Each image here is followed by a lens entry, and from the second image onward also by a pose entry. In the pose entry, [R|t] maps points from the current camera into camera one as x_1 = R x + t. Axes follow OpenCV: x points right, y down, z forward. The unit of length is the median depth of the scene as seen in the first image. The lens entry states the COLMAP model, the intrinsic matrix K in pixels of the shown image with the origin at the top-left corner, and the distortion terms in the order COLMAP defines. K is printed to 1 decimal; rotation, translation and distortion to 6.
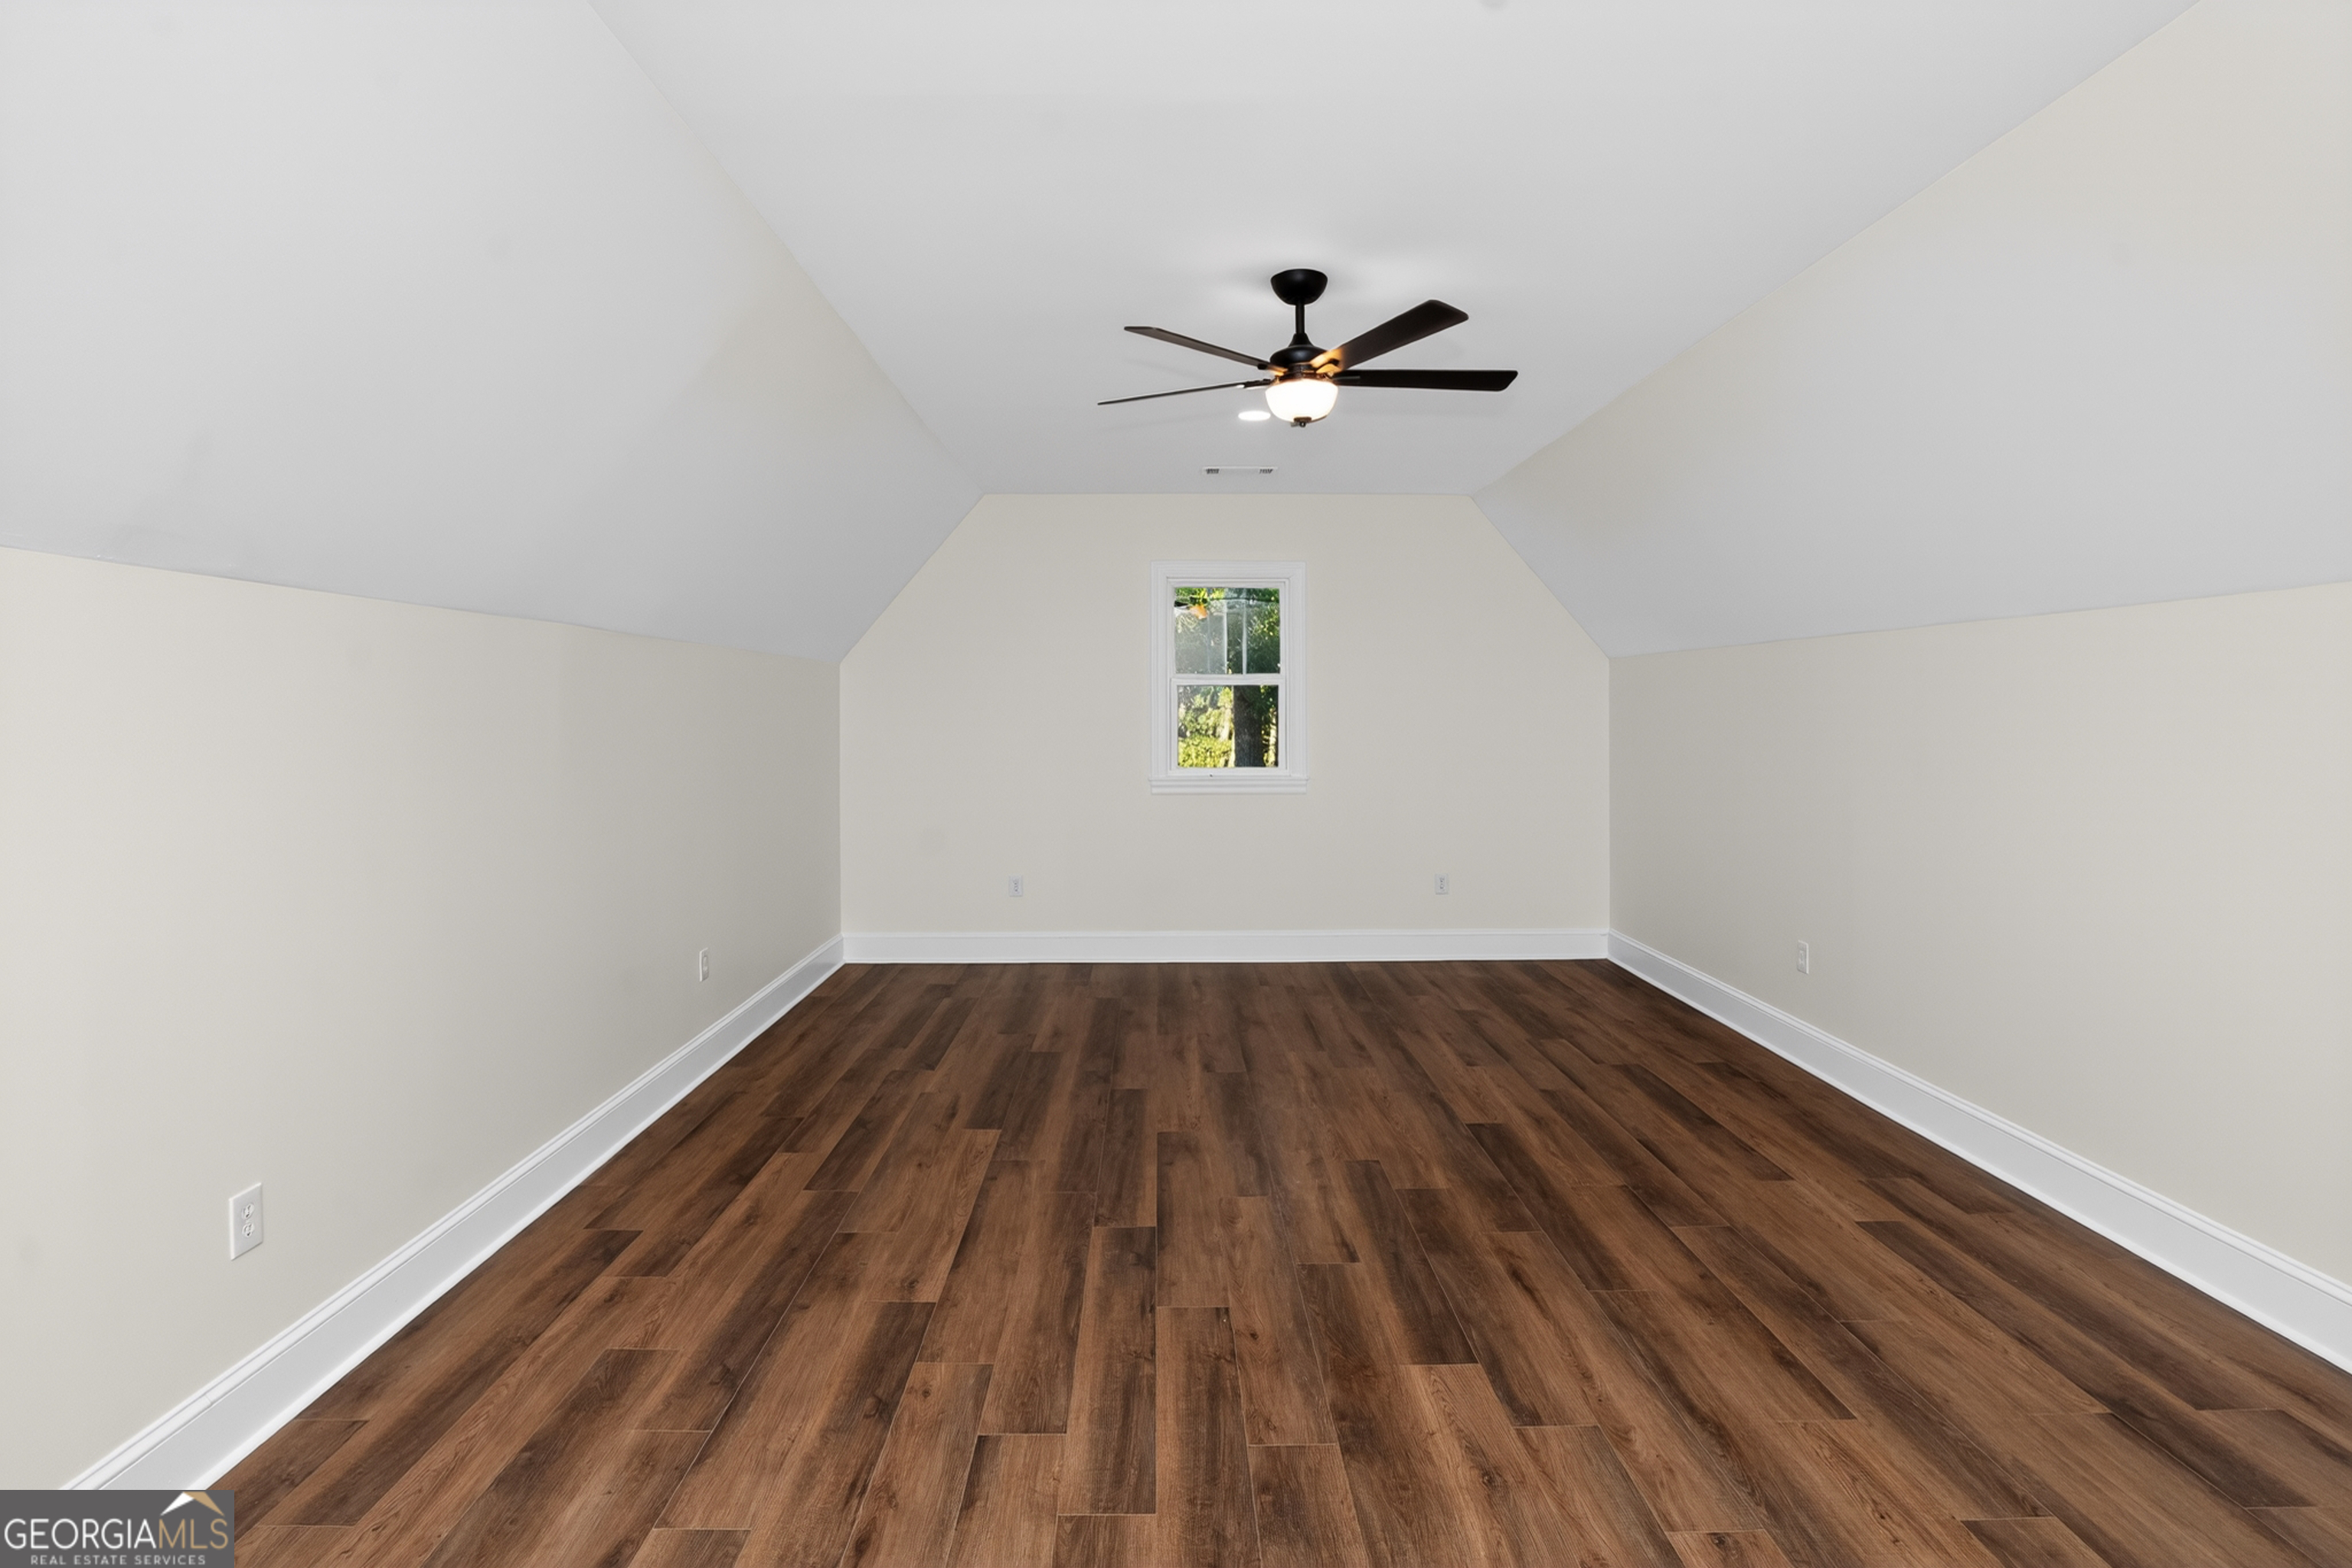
lens RADIAL K [[1112.2, 0, 1188.2], [0, 1112.2, 741.9], [0, 0, 1]] dist [-0.039692, 0.000035]
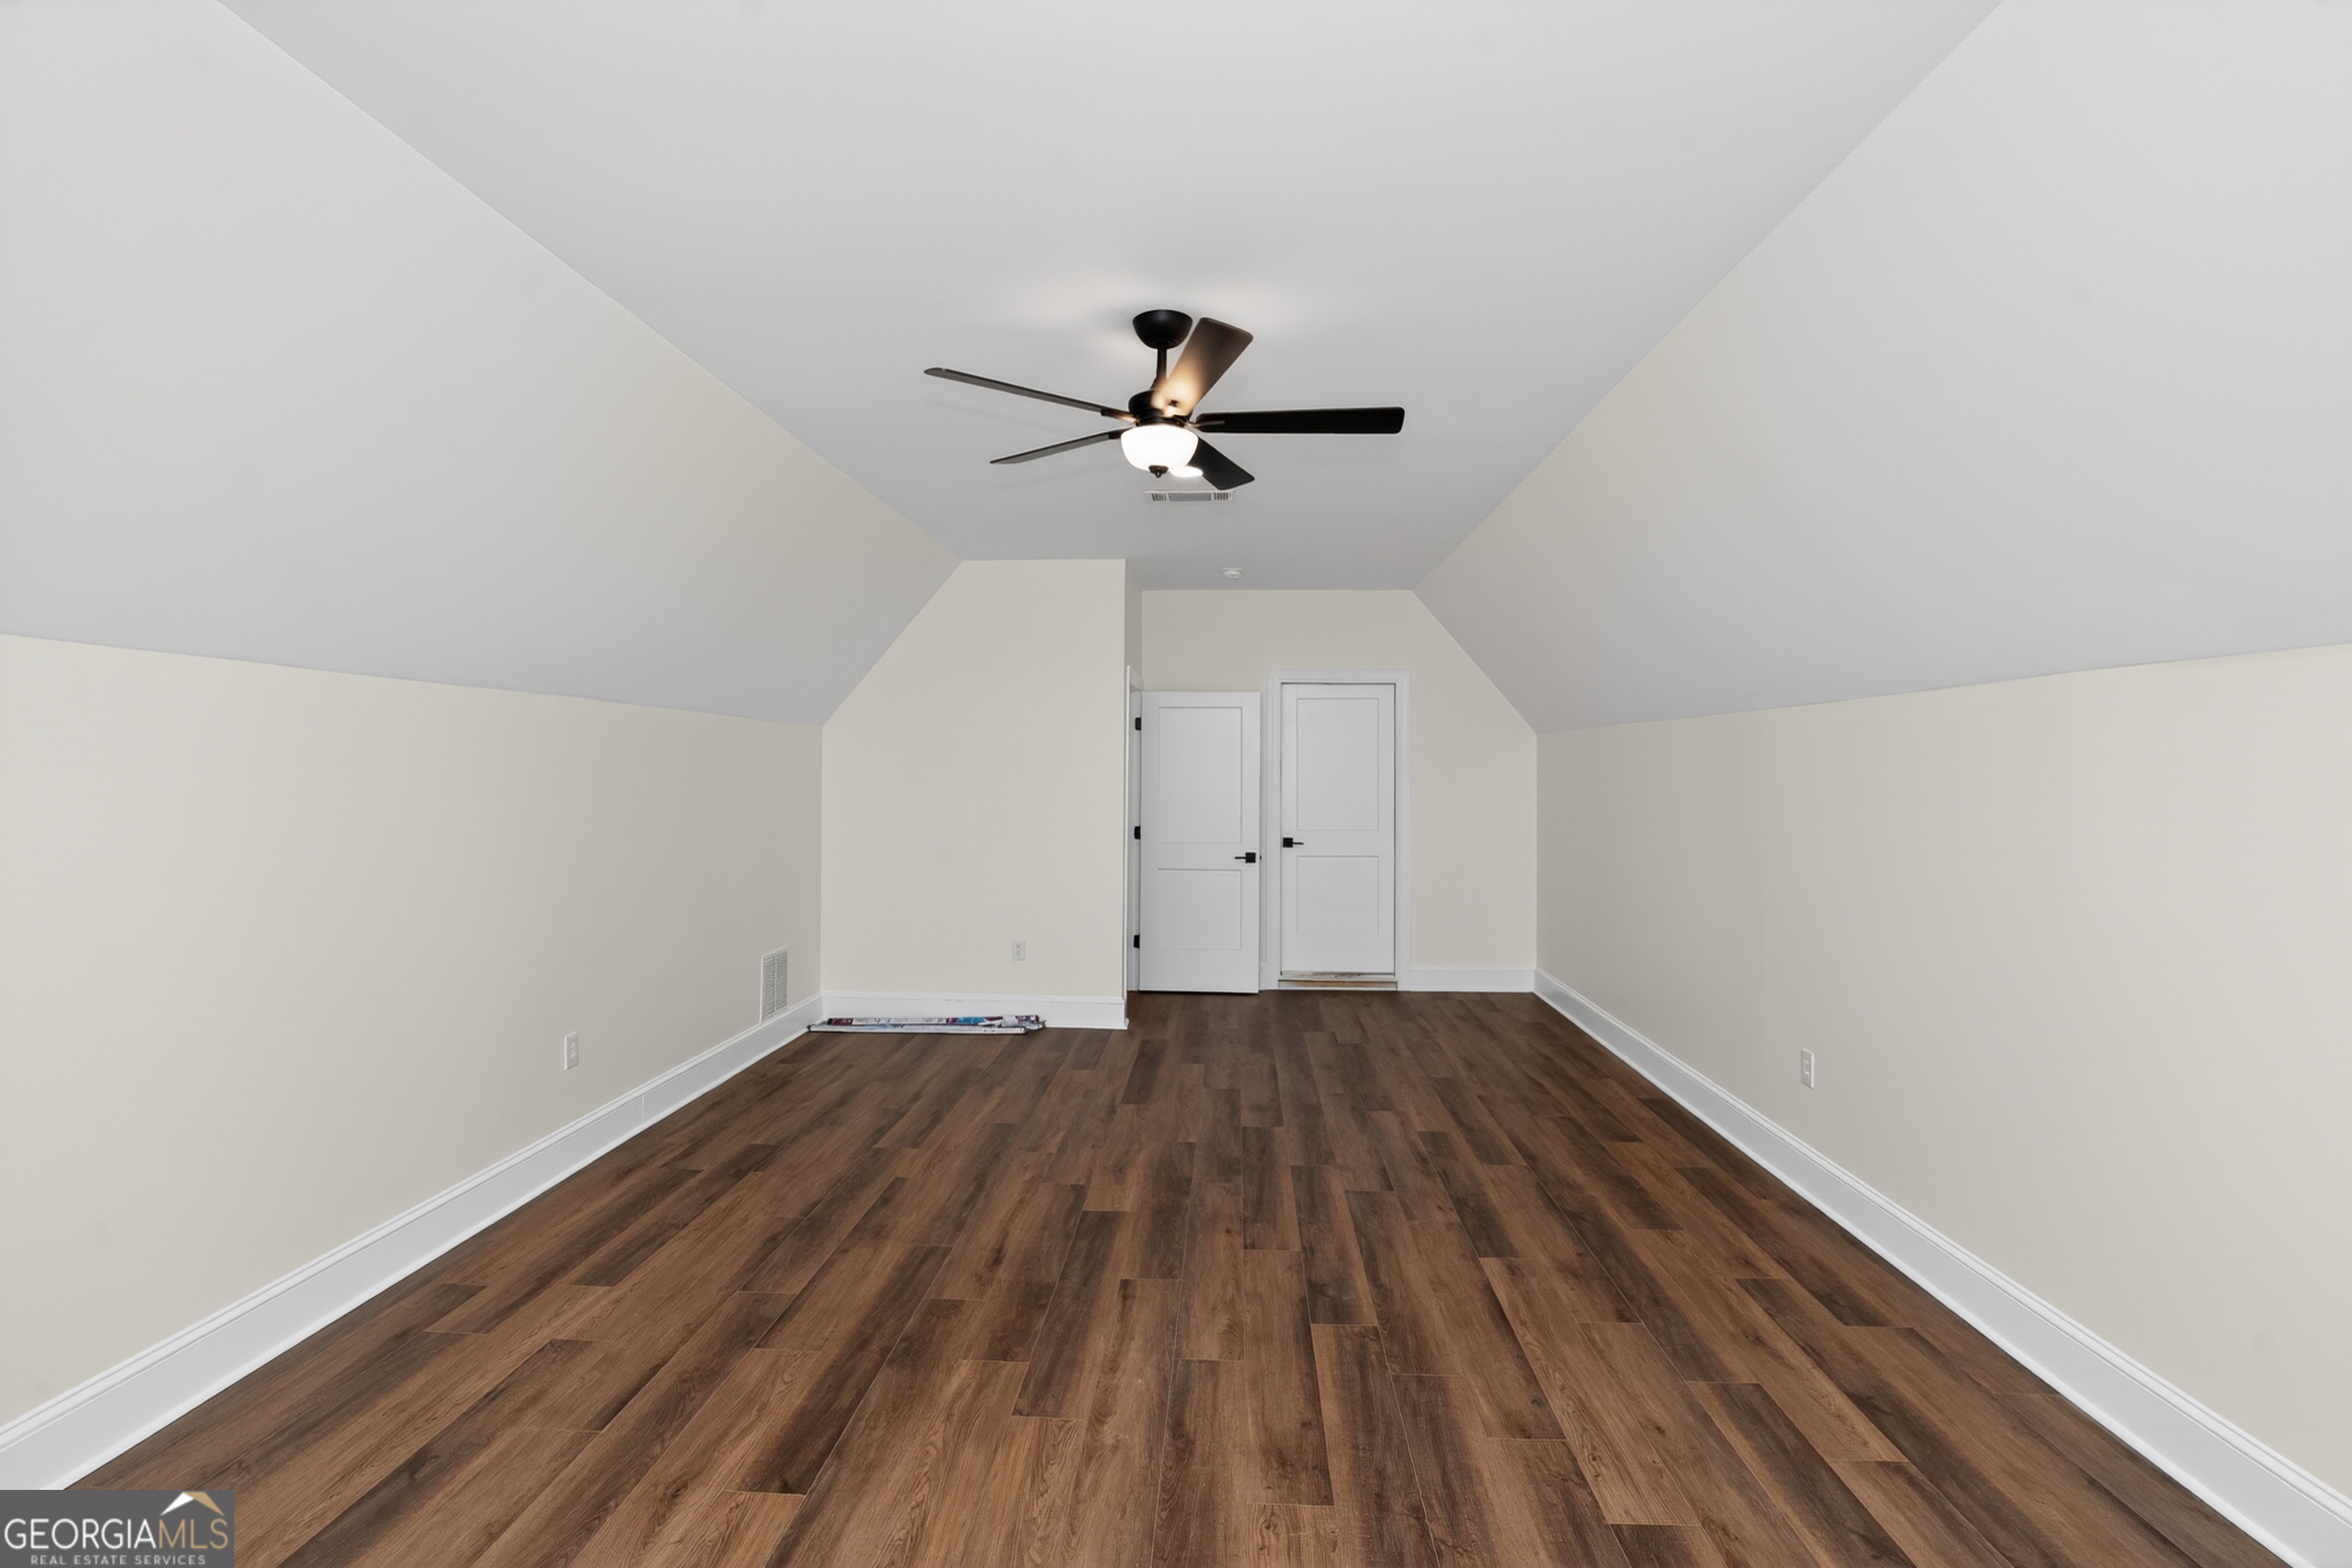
lens RADIAL K [[1112.2, 0, 1188.2], [0, 1112.2, 741.9], [0, 0, 1]] dist [-0.039692, 0.000035]
pose [[-0.997598, -0.001834, 0.069244, 0.012600], [-0.001386, 0.999978, 0.006525, -0.072713], [-0.069255, 0.006413, -0.997578, 2.023829]]
